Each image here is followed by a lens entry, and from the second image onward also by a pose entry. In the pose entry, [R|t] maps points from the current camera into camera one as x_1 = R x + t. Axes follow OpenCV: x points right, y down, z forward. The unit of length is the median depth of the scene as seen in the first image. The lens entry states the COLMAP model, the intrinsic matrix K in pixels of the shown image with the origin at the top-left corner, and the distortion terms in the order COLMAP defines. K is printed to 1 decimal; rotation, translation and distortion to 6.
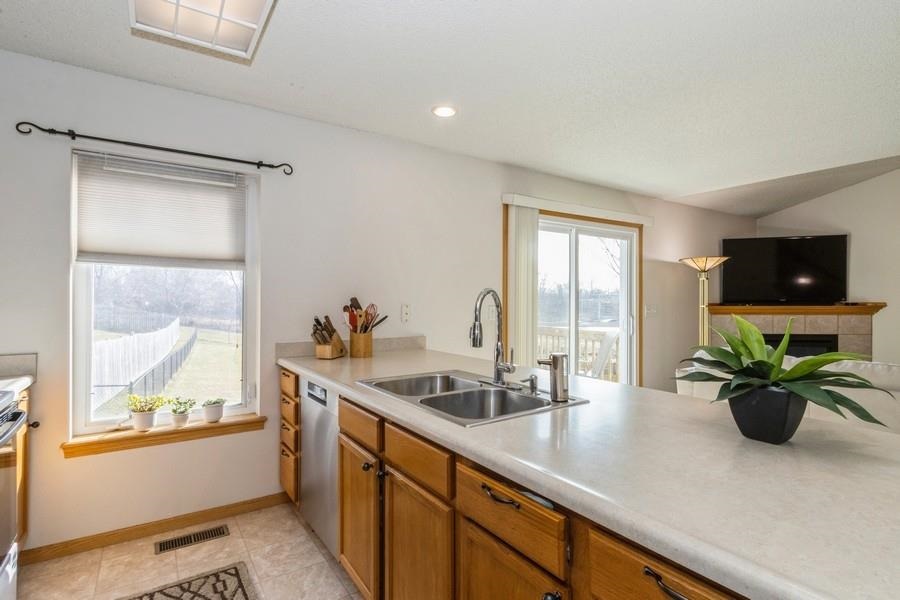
lens RADIAL K [[429.3, 0, 448.0], [0, 429.3, 302.8], [0, 0, 1]] dist [0.000882, -0.001076]
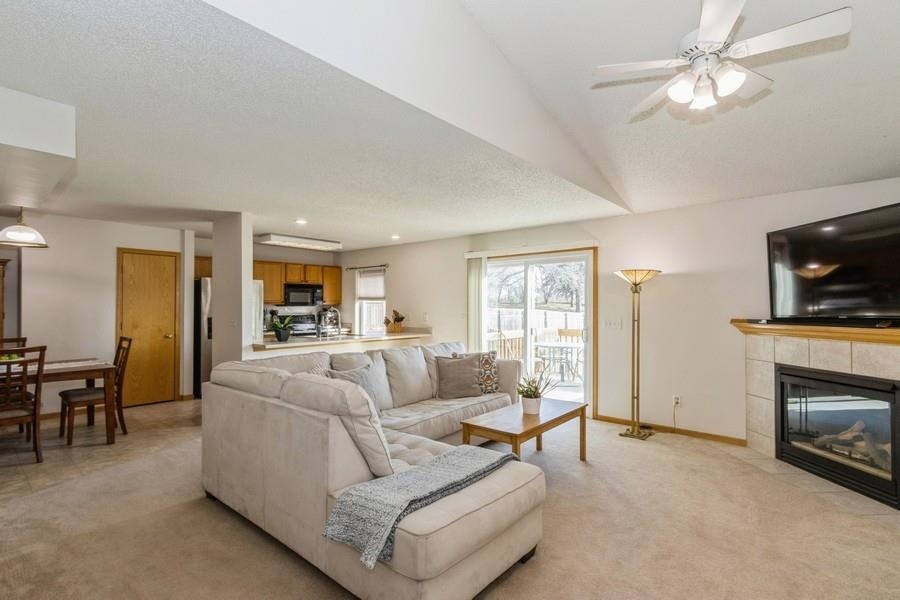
lens RADIAL K [[429.3, 0, 448.0], [0, 429.3, 302.8], [0, 0, 1]] dist [0.000882, -0.001076]
pose [[0.277211, -0.011862, -0.960736, 2.349061], [-0.011339, 0.999814, -0.015617, -0.018843], [0.960742, 0.015223, 0.277025, 0.556098]]
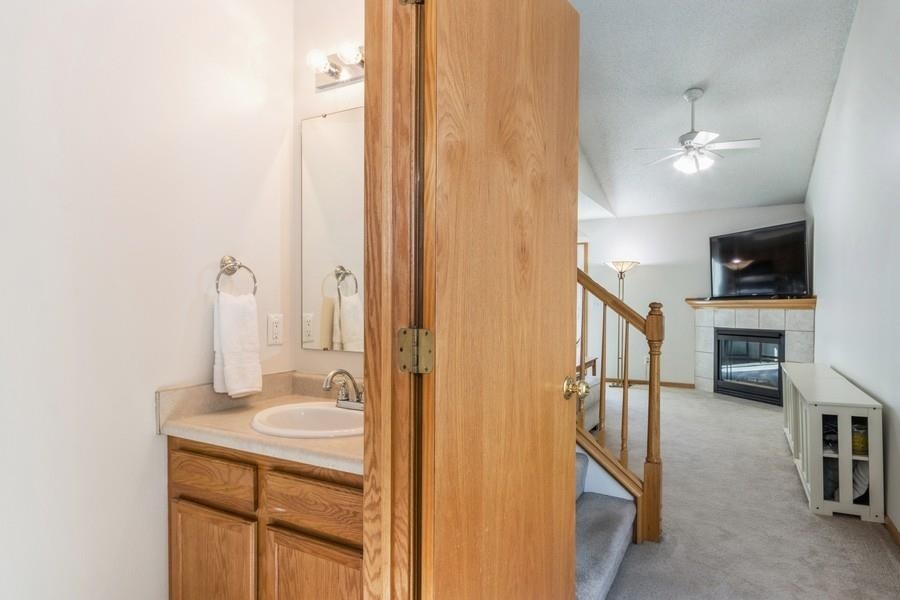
lens RADIAL K [[517.1, 0, 450.8], [0, 517.1, 307.6], [0, 0, 1]] dist [0.002503, 0.000794]
pose [[0.475378, 0.007779, -0.879747, 2.854968], [-0.010077, 0.999943, 0.003397, 0.052919], [0.879724, 0.007251, 0.475430, -0.283516]]
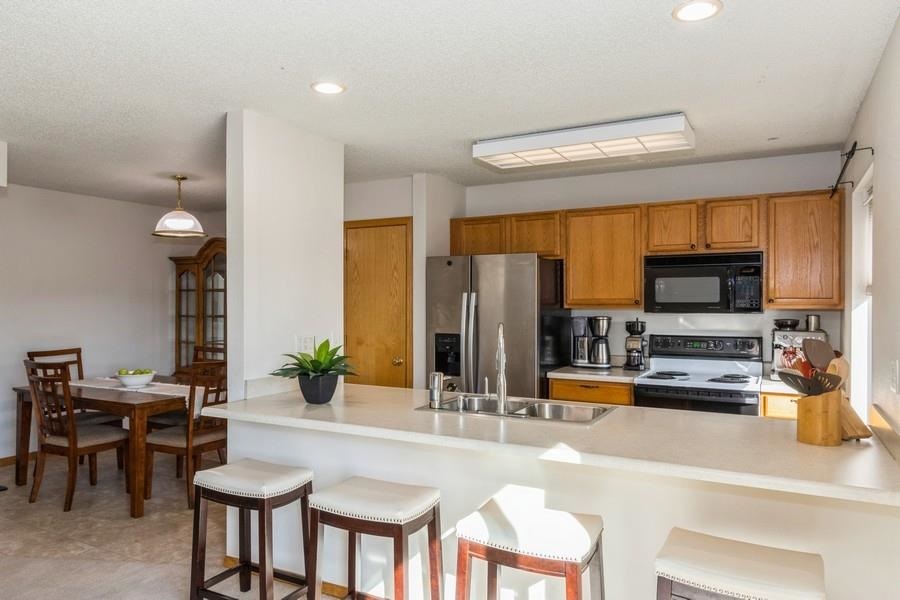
lens RADIAL K [[593.6, 0, 449.8], [0, 593.6, 305.1], [0, 0, 1]] dist [0.000891, -0.001070]
pose [[-0.876408, -0.004889, -0.481545, 0.593936], [-0.013428, 0.999808, 0.014288, -0.062904], [0.481383, 0.018989, -0.876305, 1.416323]]
